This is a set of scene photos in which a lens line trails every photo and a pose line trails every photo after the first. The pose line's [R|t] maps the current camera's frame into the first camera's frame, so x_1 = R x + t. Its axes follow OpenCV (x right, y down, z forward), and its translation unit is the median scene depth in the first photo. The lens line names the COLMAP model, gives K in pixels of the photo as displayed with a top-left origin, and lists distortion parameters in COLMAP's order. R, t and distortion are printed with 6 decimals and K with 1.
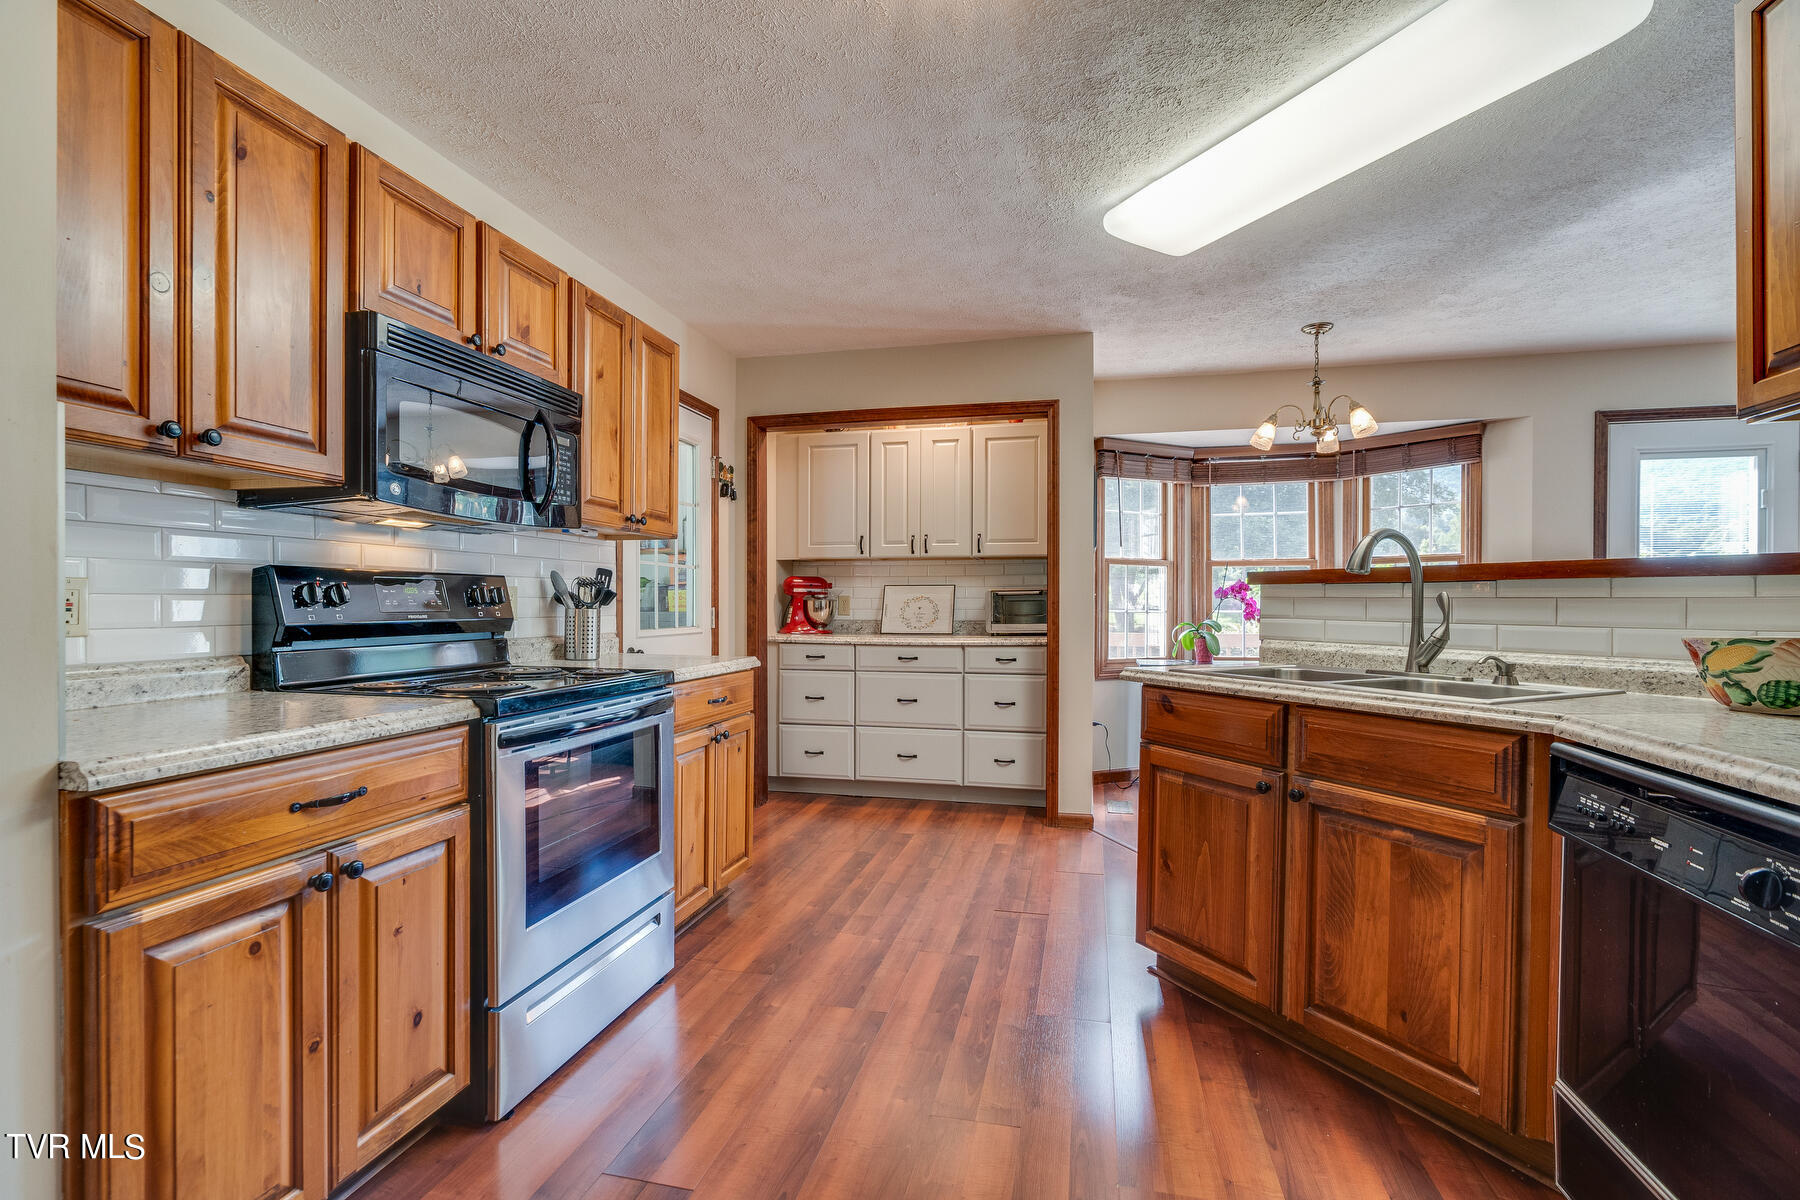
lens RADIAL K [[820.4, 0, 907.8], [0, 820.4, 605.1], [0, 0, 1]] dist [-0.008699, 0.003344]
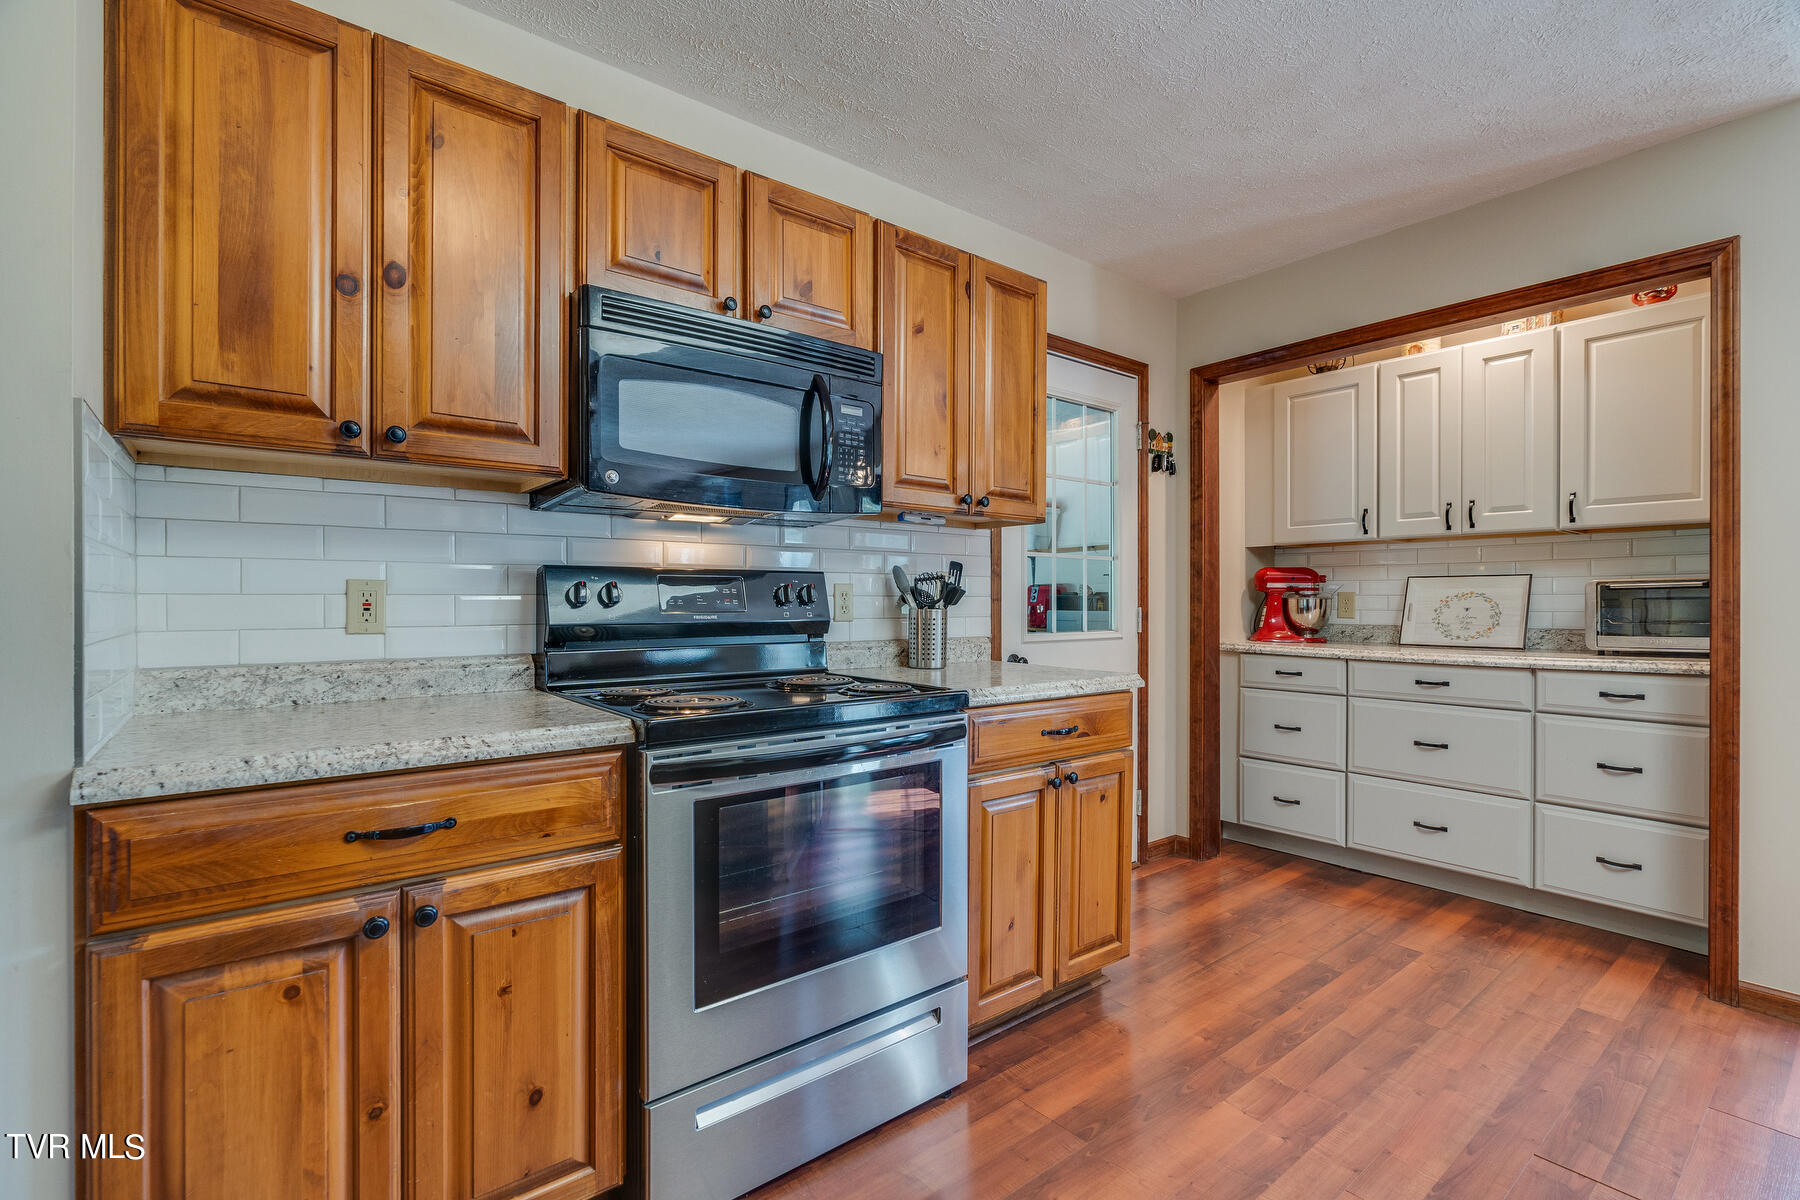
lens RADIAL K [[820.4, 0, 886.0], [0, 820.4, 600.4], [0, 0, 1]] dist [-0.008699, 0.003344]
pose [[0.781857, -0.000757, -0.623458, 0.132551], [-0.001290, 0.999995, -0.002833, -0.002317], [0.623457, 0.003019, 0.781852, 0.360129]]
